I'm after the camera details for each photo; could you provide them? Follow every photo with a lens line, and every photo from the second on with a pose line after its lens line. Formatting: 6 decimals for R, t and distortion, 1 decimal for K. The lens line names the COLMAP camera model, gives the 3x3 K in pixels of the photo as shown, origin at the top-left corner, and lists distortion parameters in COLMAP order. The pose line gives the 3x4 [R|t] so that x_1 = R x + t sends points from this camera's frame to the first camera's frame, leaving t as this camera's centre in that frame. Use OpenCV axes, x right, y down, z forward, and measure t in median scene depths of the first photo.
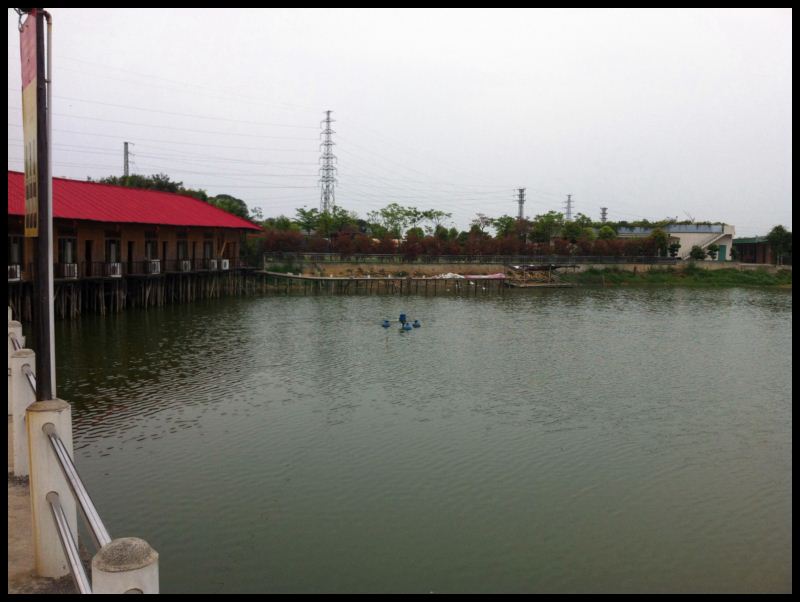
lens RADIAL K [[766.3, 0, 380.6], [0, 766.3, 304.3], [0, 0, 1]] dist [0.114439, -0.386758]
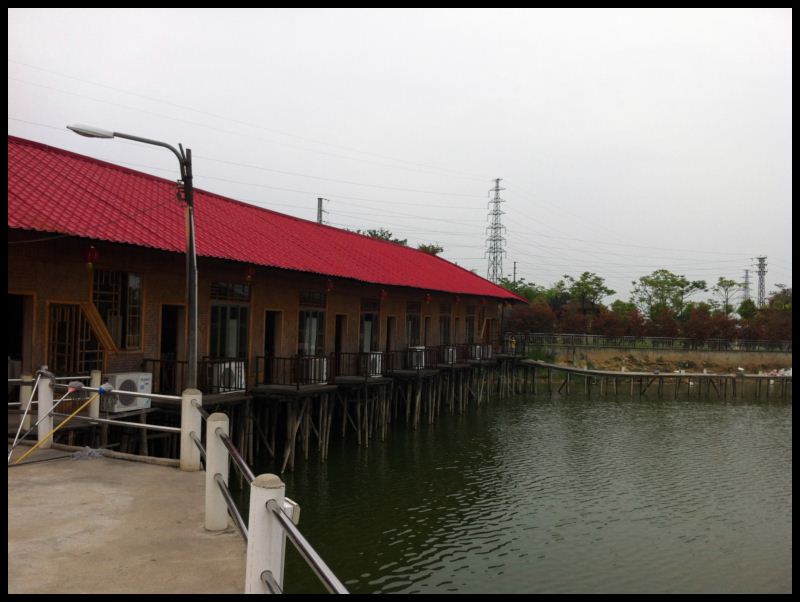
lens RADIAL K [[771.0, 0, 391.4], [0, 771.0, 307.6], [0, 0, 1]] dist [0.110522, -0.399954]
pose [[0.985845, 0.012023, -0.167227, -0.115974], [-0.027389, 0.995575, -0.089885, -0.017956], [0.165407, 0.093193, 0.981812, 0.206547]]
